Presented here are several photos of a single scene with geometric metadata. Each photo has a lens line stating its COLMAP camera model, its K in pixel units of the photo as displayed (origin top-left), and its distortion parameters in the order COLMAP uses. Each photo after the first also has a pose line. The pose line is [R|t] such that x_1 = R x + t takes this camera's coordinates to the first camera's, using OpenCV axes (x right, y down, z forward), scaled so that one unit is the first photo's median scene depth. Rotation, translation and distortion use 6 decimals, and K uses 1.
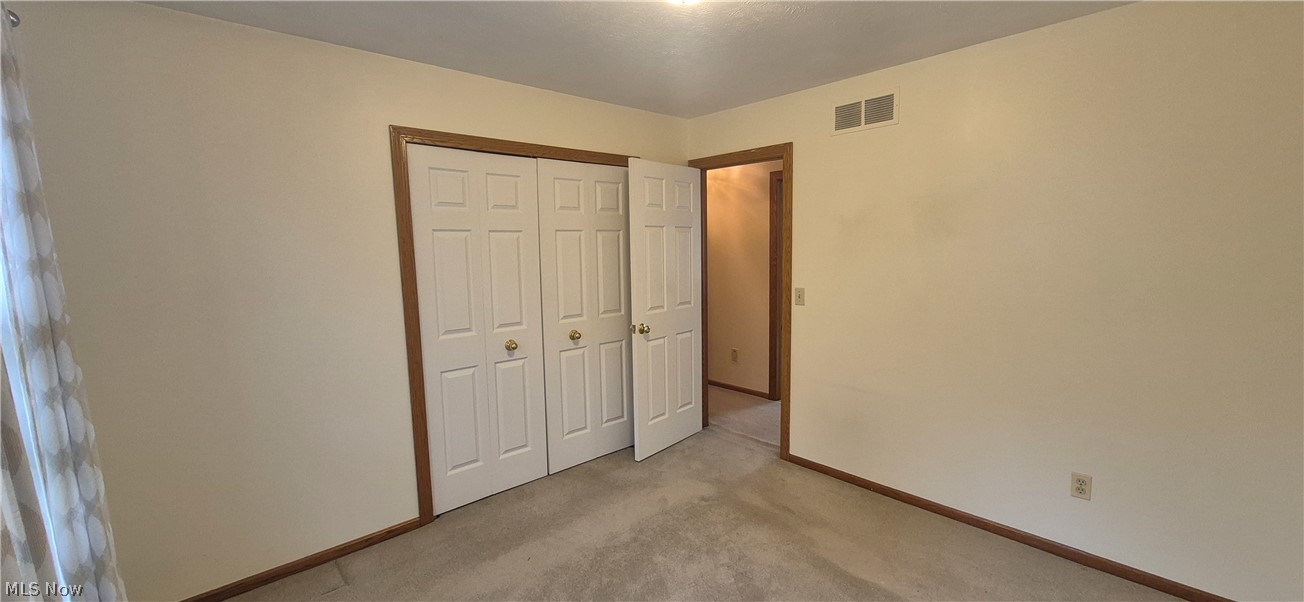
lens RADIAL K [[511.8, 0, 649.7], [0, 511.8, 305.5], [0, 0, 1]] dist [0.001907, -0.000854]
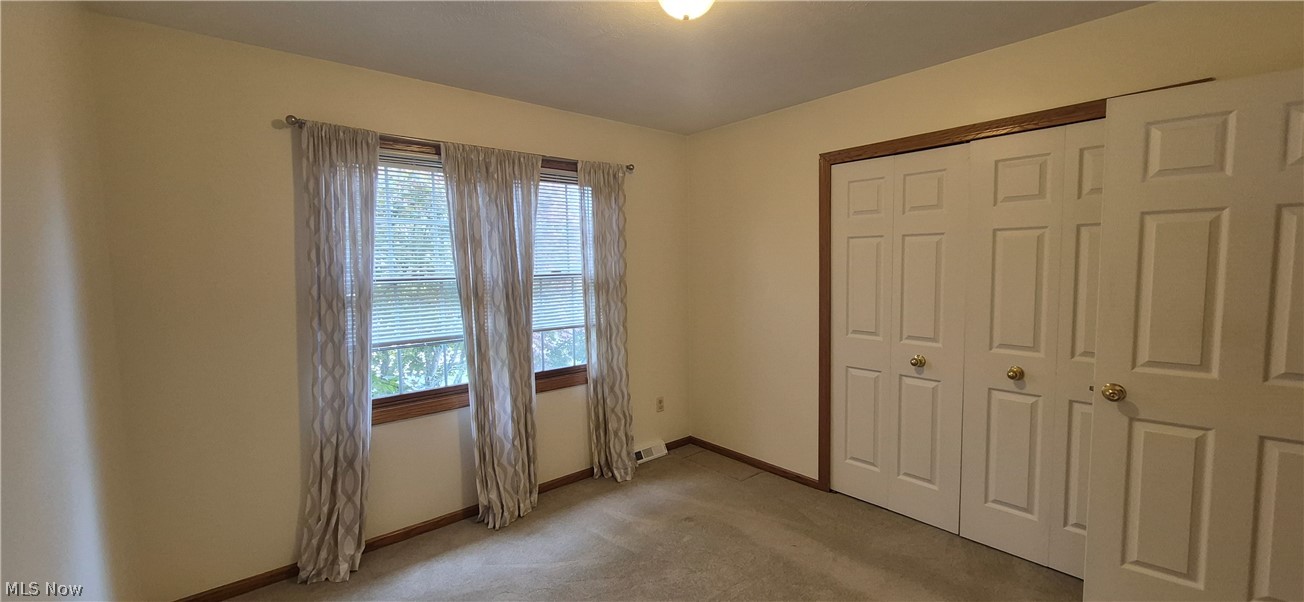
lens RADIAL K [[511.8, 0, 651.0], [0, 511.8, 302.2], [0, 0, 1]] dist [0.001907, -0.000854]
pose [[-0.035971, 0.104542, -0.993870, 0.647792], [-0.089921, 0.990141, 0.107405, -0.082230], [0.995299, 0.093233, -0.026216, 0.562645]]
